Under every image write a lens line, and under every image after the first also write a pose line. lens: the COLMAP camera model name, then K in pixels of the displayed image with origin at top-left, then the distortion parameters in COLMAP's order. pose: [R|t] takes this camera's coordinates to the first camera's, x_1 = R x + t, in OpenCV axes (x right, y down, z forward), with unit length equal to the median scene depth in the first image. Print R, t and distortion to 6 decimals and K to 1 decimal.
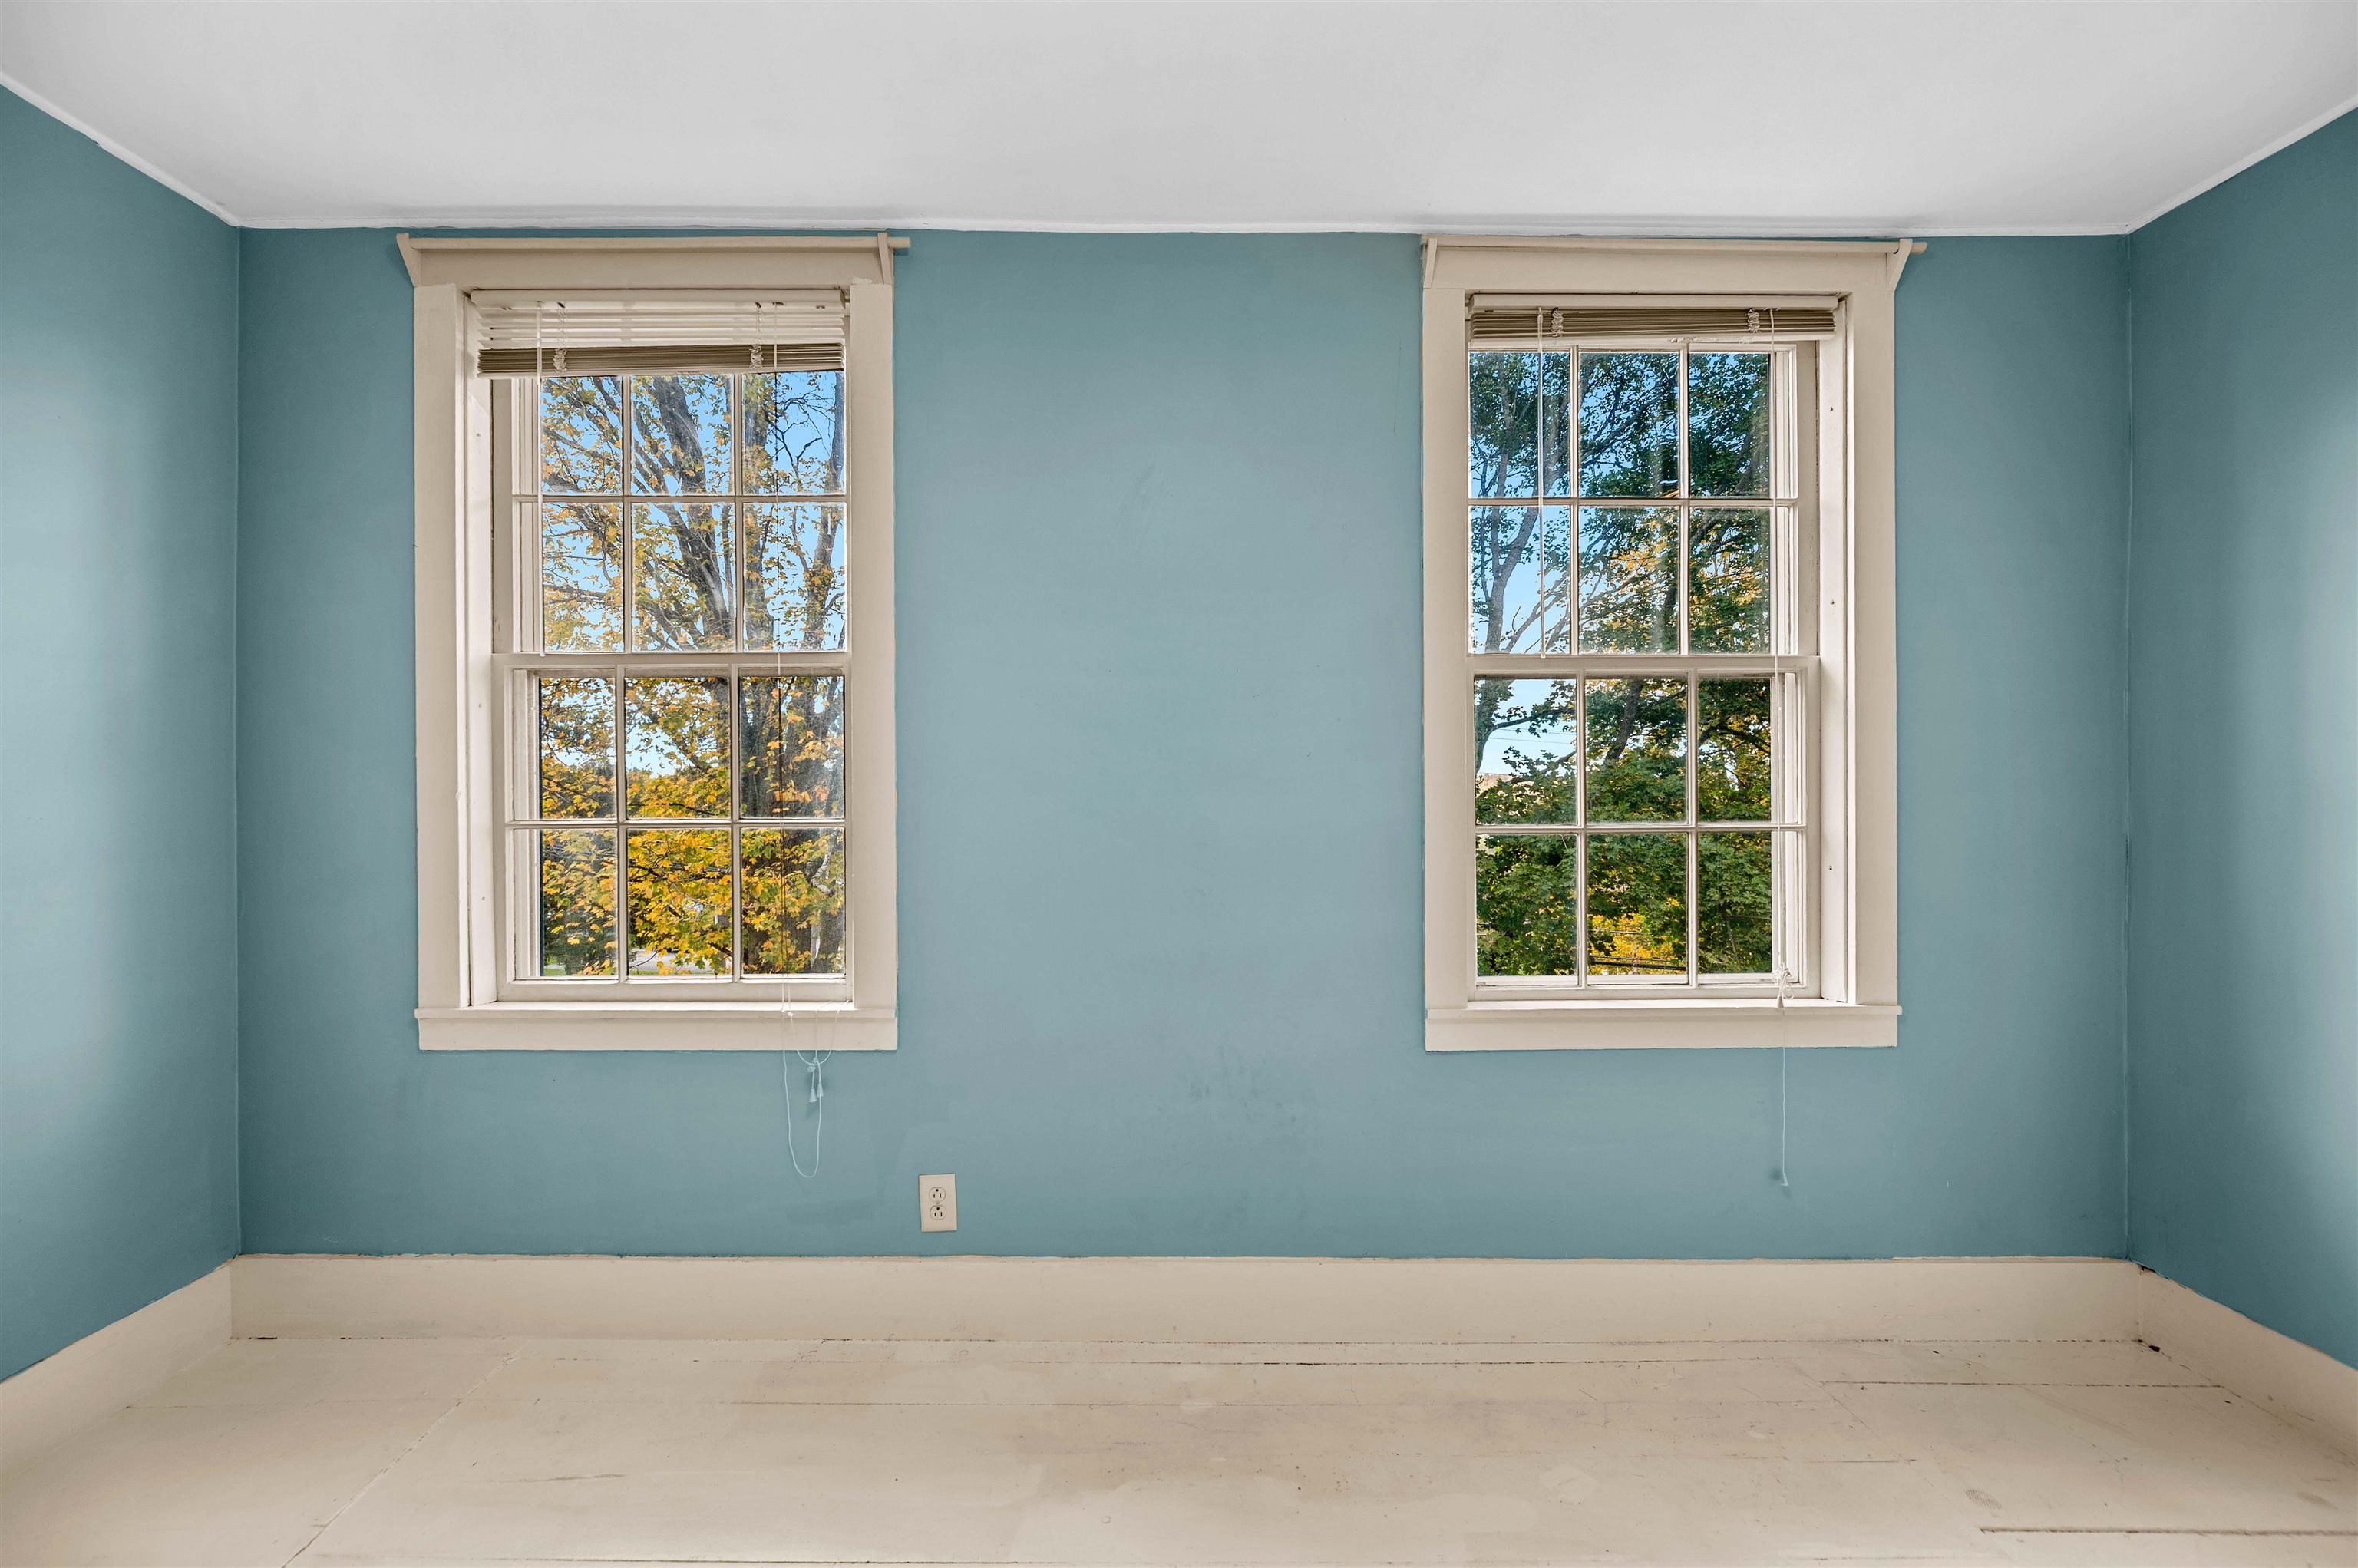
lens RADIAL K [[963.2, 0, 1178.3], [0, 963.2, 796.4], [0, 0, 1]] dist [-0.001837, -0.000258]
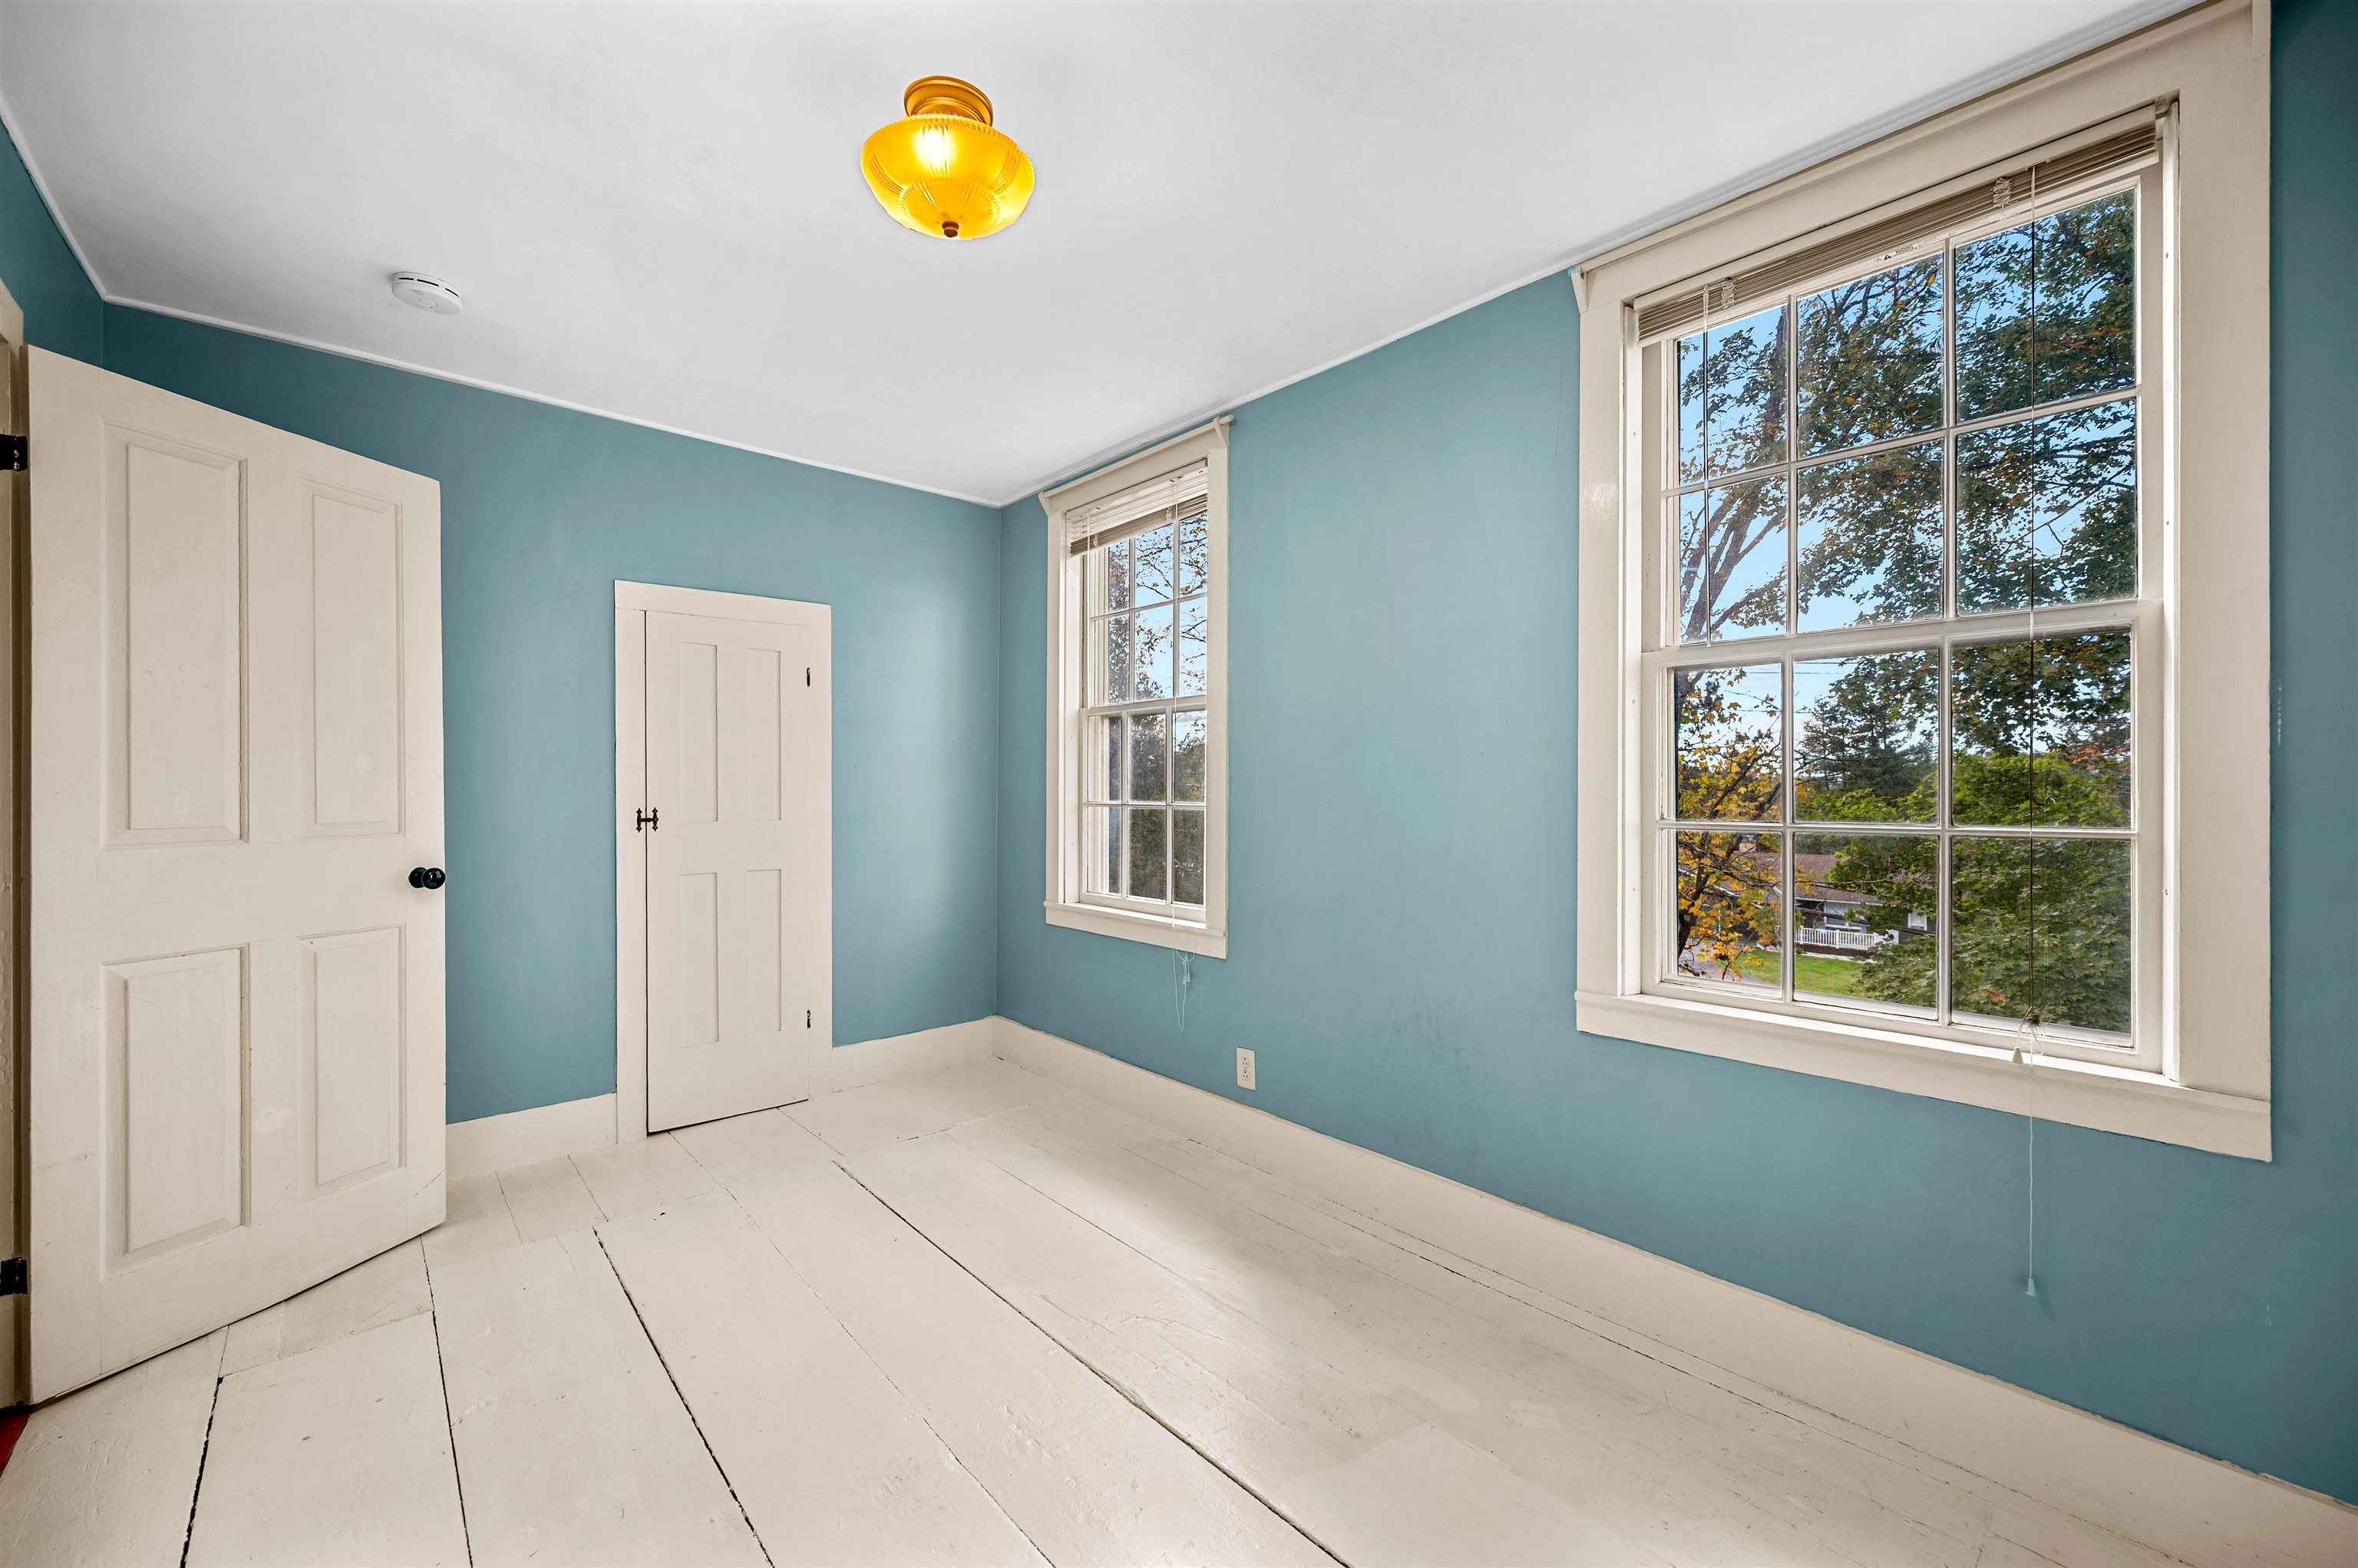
lens RADIAL K [[963.2, 0, 1204.5], [0, 963.2, 782.5], [0, 0, 1]] dist [-0.001837, -0.000258]
pose [[0.662104, -0.001922, -0.749409, 0.799733], [-0.005255, 0.999960, -0.007207, 0.001026], [0.749393, 0.008709, 0.662068, -0.013249]]
